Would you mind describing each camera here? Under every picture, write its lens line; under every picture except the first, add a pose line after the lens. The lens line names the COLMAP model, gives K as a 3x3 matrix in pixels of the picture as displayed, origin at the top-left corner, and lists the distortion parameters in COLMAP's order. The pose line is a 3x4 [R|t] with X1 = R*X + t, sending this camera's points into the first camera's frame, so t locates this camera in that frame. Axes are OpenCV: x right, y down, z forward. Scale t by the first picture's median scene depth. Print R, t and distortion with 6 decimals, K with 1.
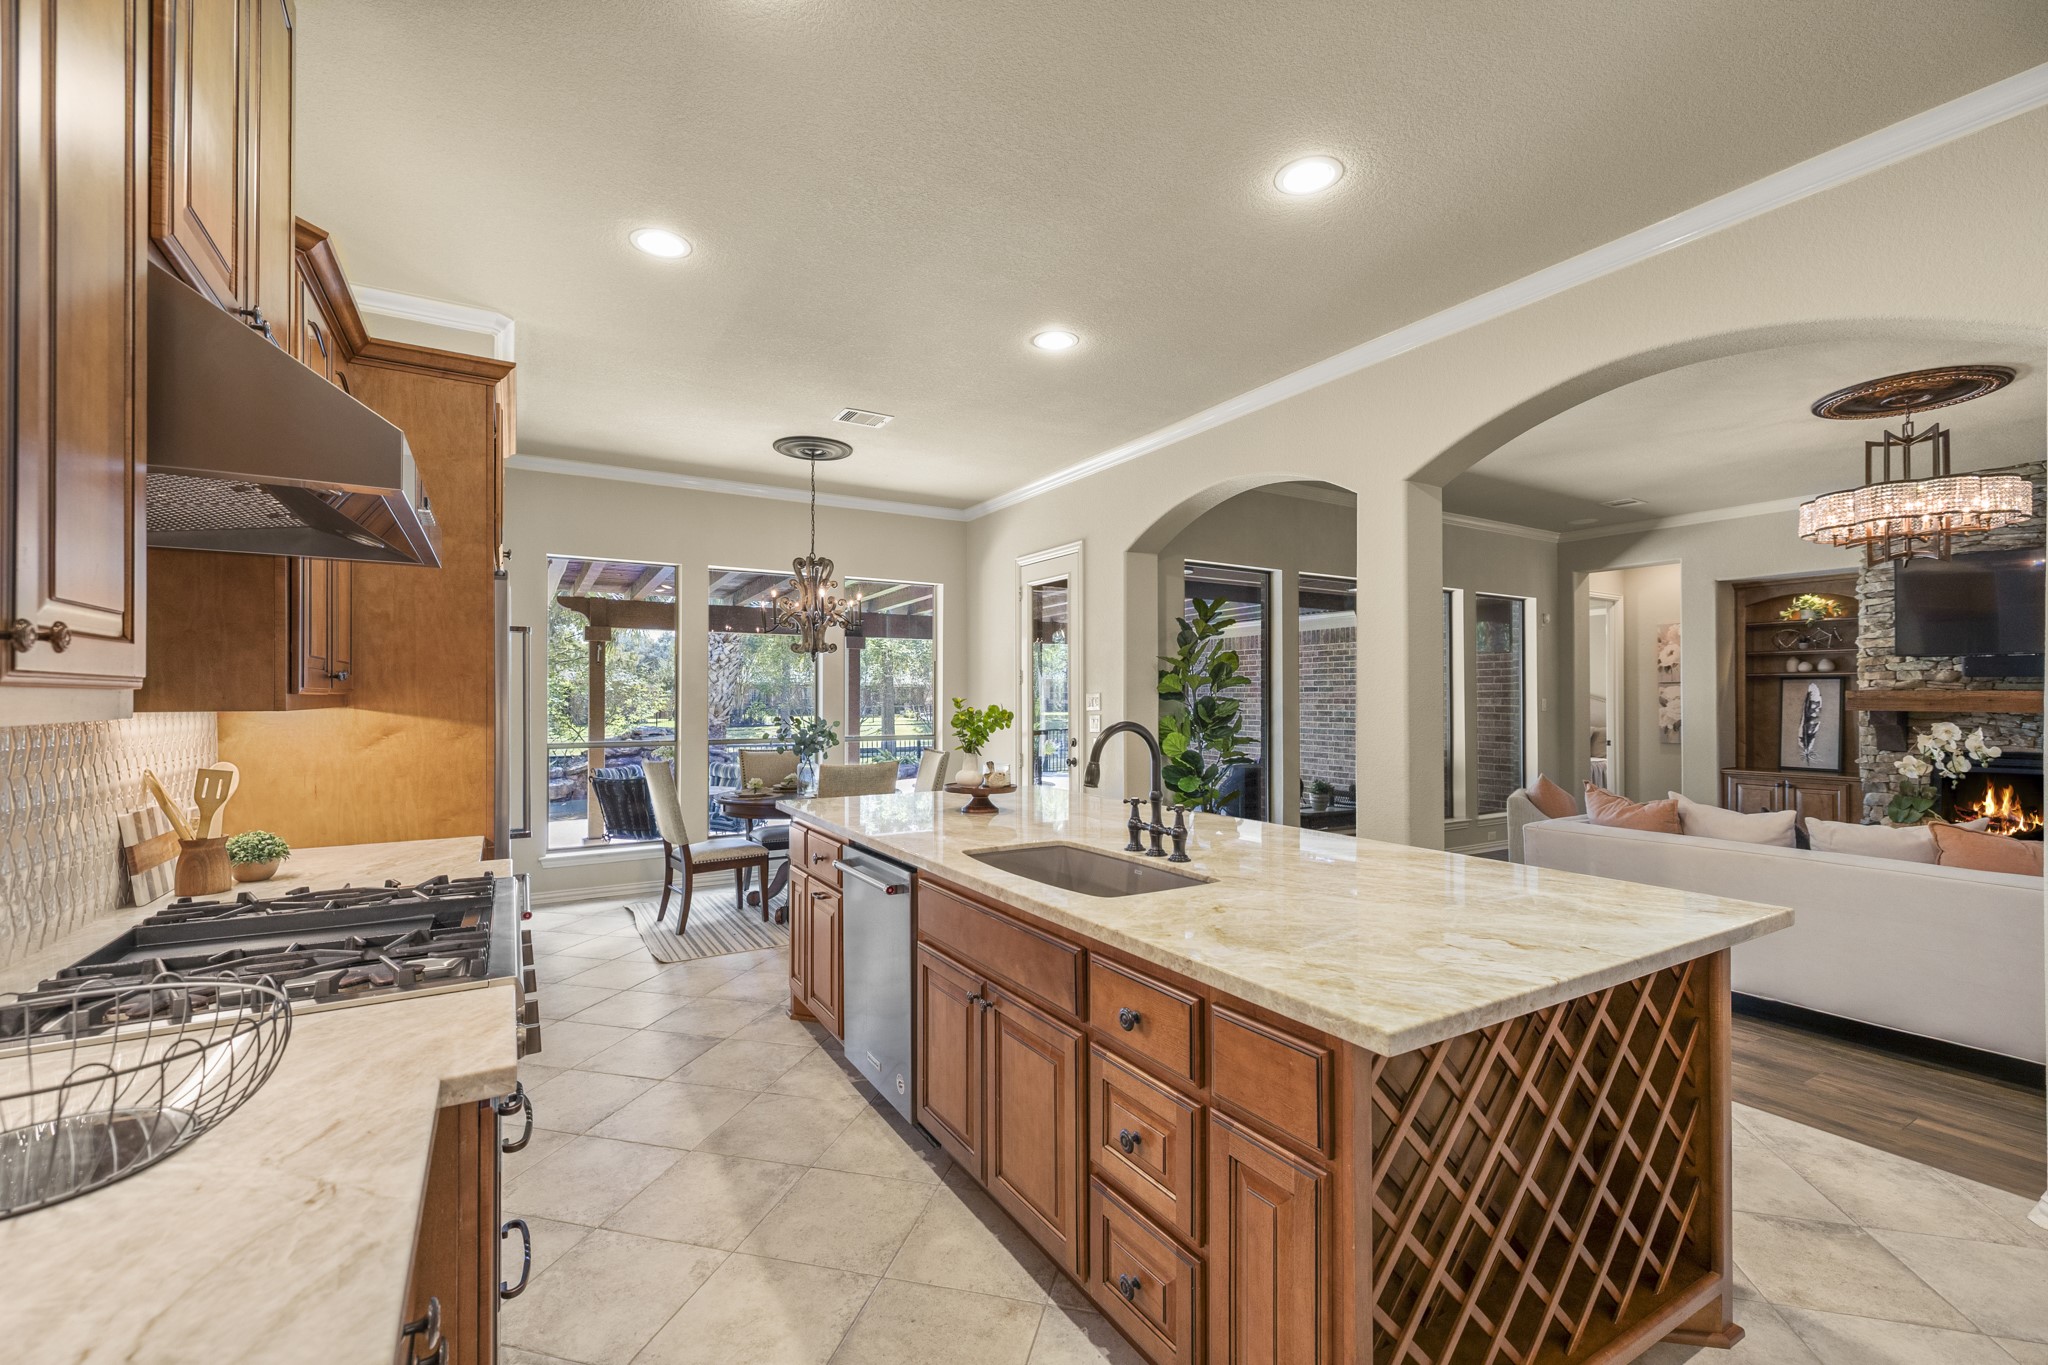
lens RADIAL K [[870.1, 0, 1025.9], [0, 870.1, 685.7], [0, 0, 1]] dist [-0.007411, 0.000370]
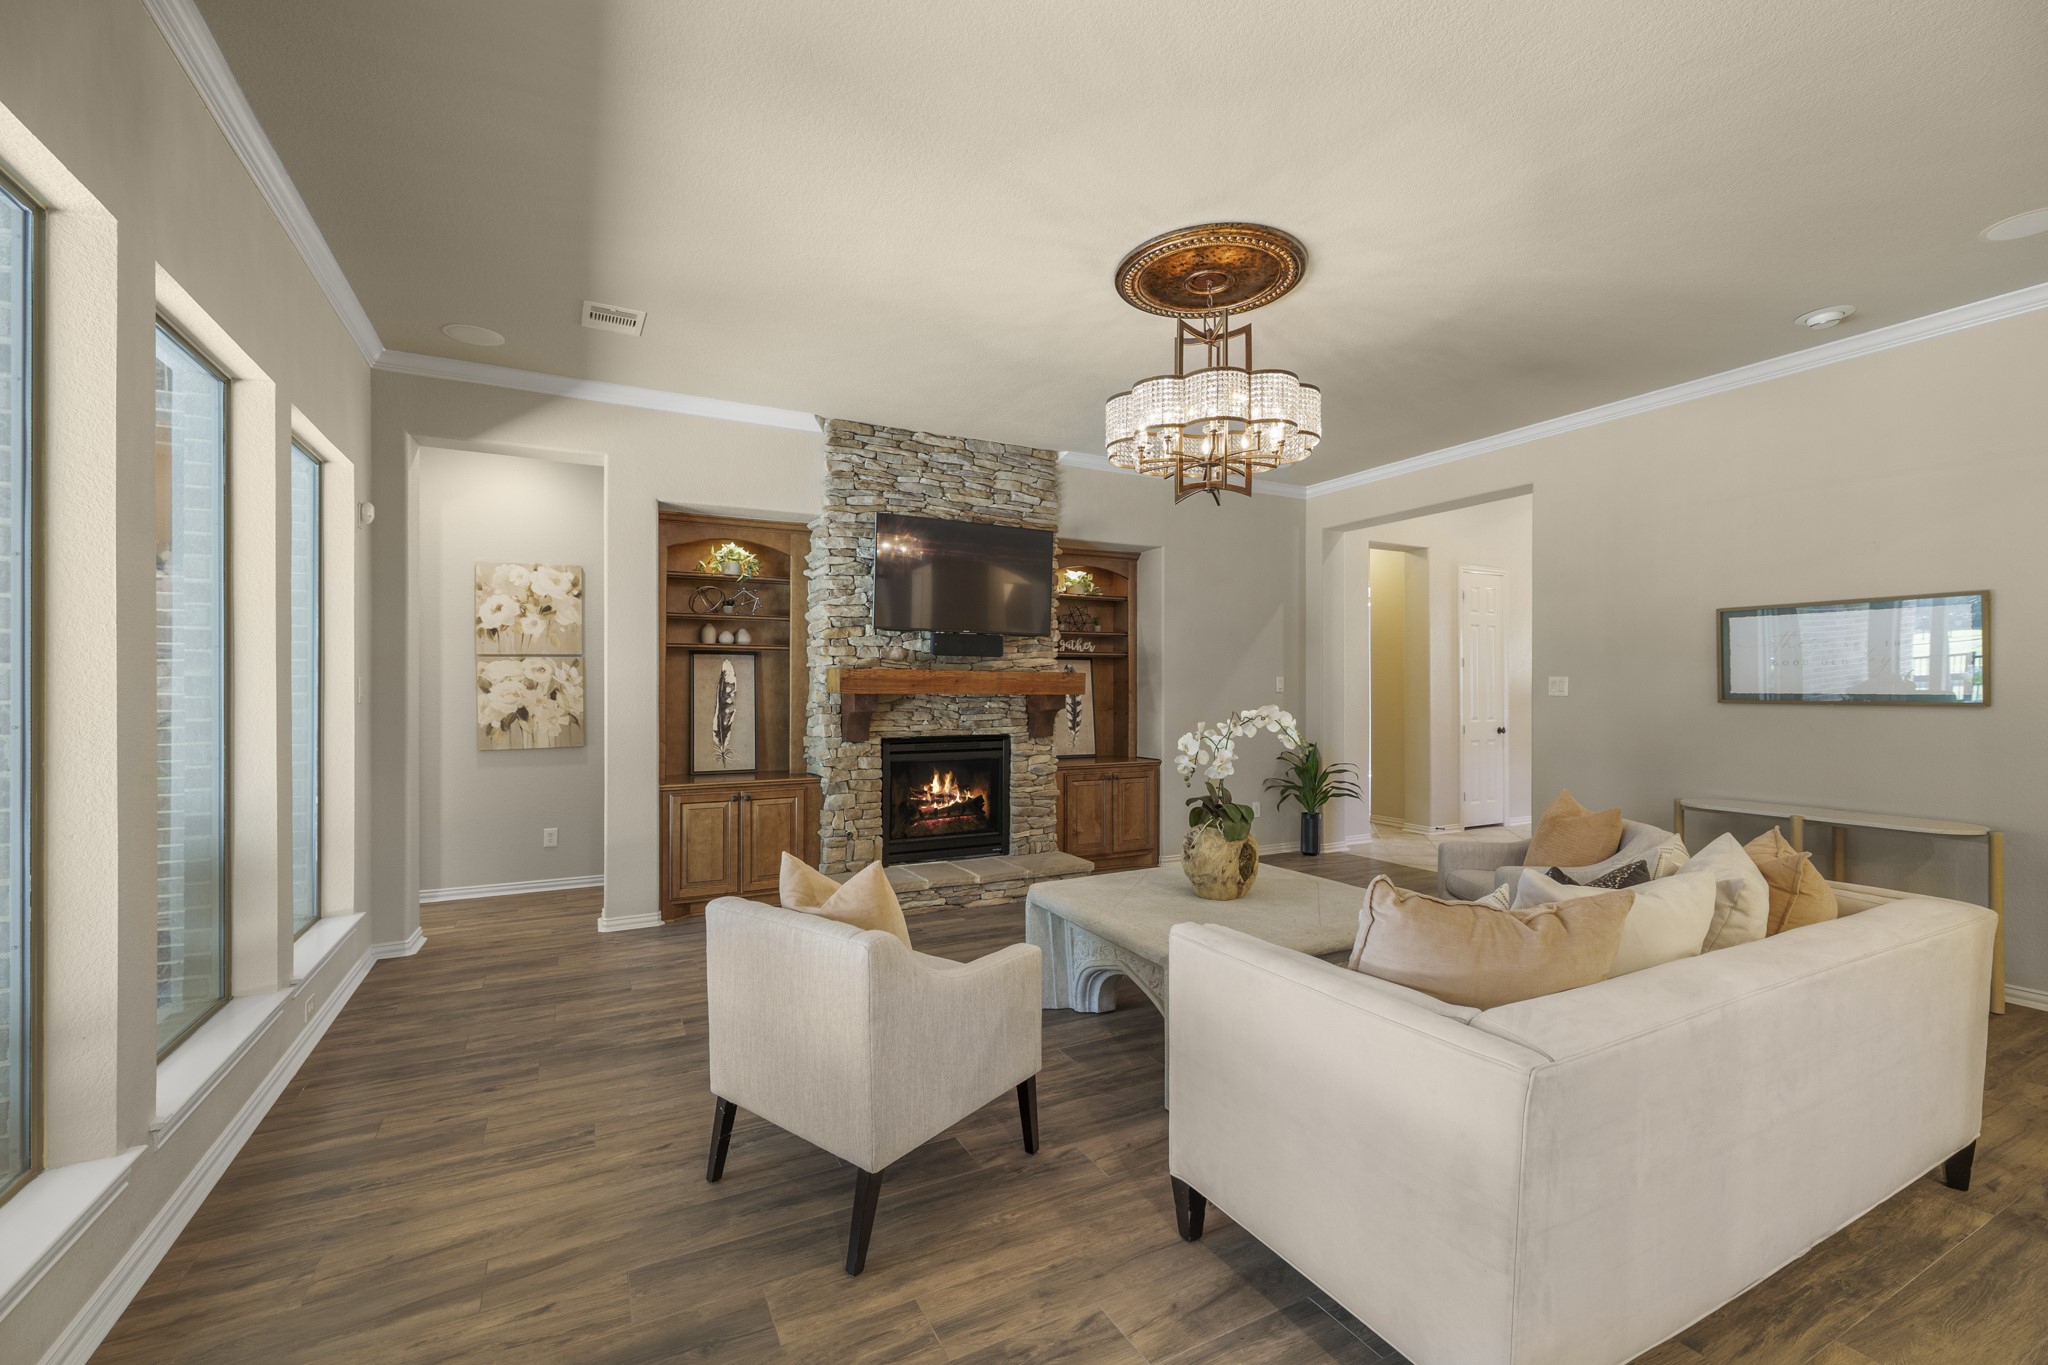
lens RADIAL K [[870.1, 0, 1027.3], [0, 870.1, 683.6], [0, 0, 1]] dist [-0.007411, 0.000370]
pose [[0.047006, 0.003226, 0.998889, 0.162604], [-0.012804, 0.999915, -0.002627, 0.018191], [-0.998813, -0.012666, 0.047043, 0.746281]]
